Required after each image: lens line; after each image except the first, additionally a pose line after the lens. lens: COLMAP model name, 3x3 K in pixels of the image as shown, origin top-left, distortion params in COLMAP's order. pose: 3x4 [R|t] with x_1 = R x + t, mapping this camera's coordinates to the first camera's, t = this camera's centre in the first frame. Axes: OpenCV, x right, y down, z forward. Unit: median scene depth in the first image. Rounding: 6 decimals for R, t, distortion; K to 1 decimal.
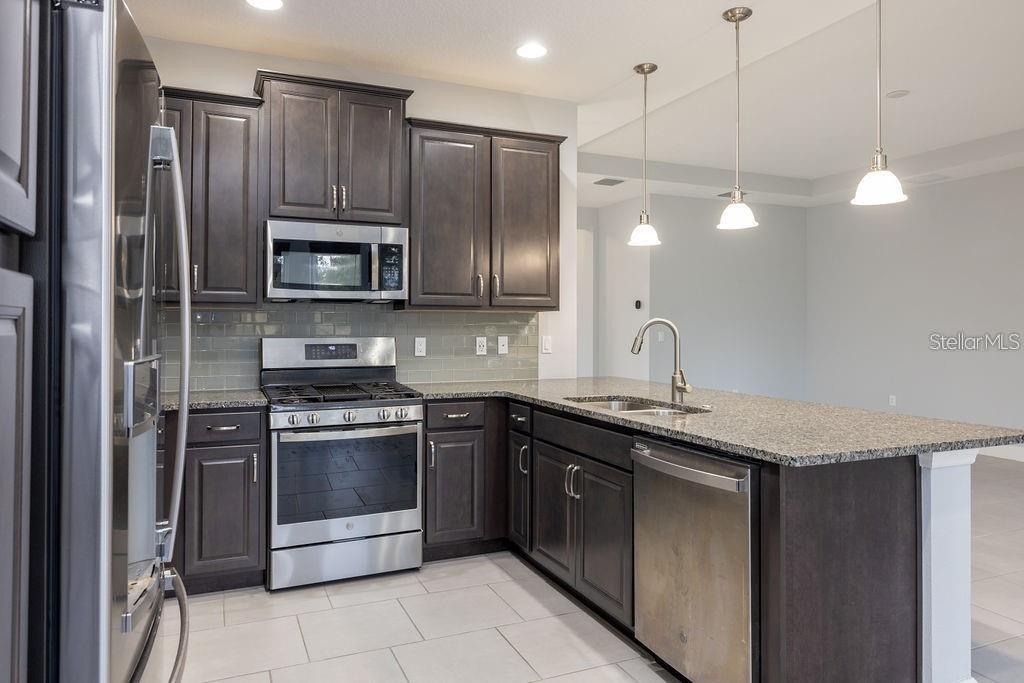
lens RADIAL K [[692.2, 0, 514.7], [0, 692.2, 323.2], [0, 0, 1]] dist [-0.001851, 0.005245]
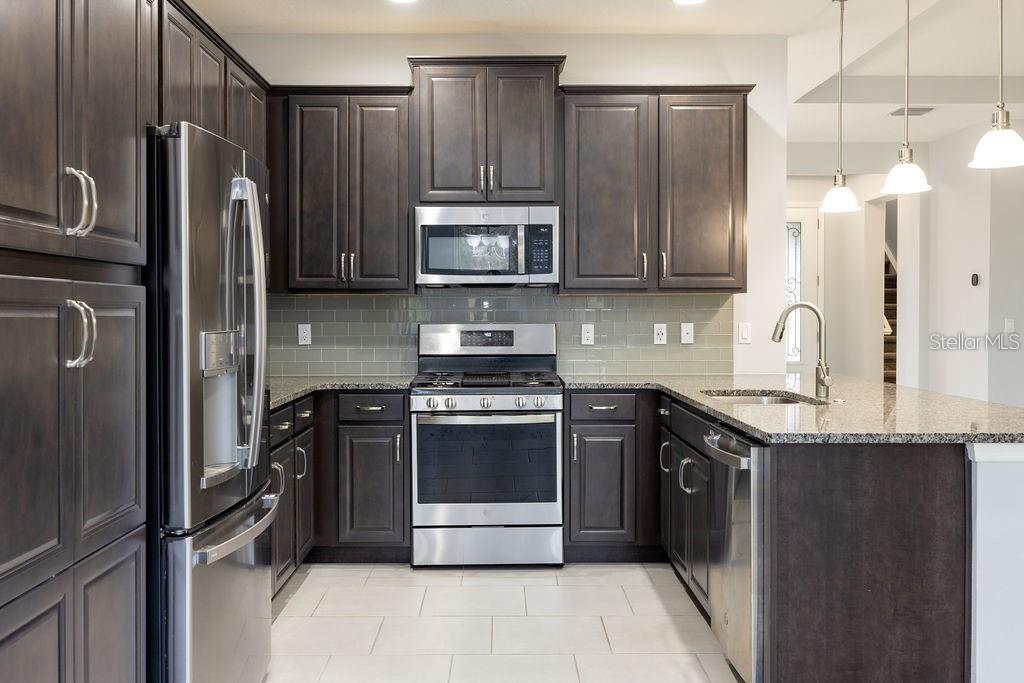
lens RADIAL K [[1039.6, 0, 512.6], [0, 1039.6, 338.0], [0, 0, 1]] dist [0.005461, 0.000000]
pose [[0.918393, 0.006603, -0.395615, 0.364452], [0.004880, 0.999596, 0.028011, 0.000324], [0.395640, -0.027656, 0.917989, -0.332465]]
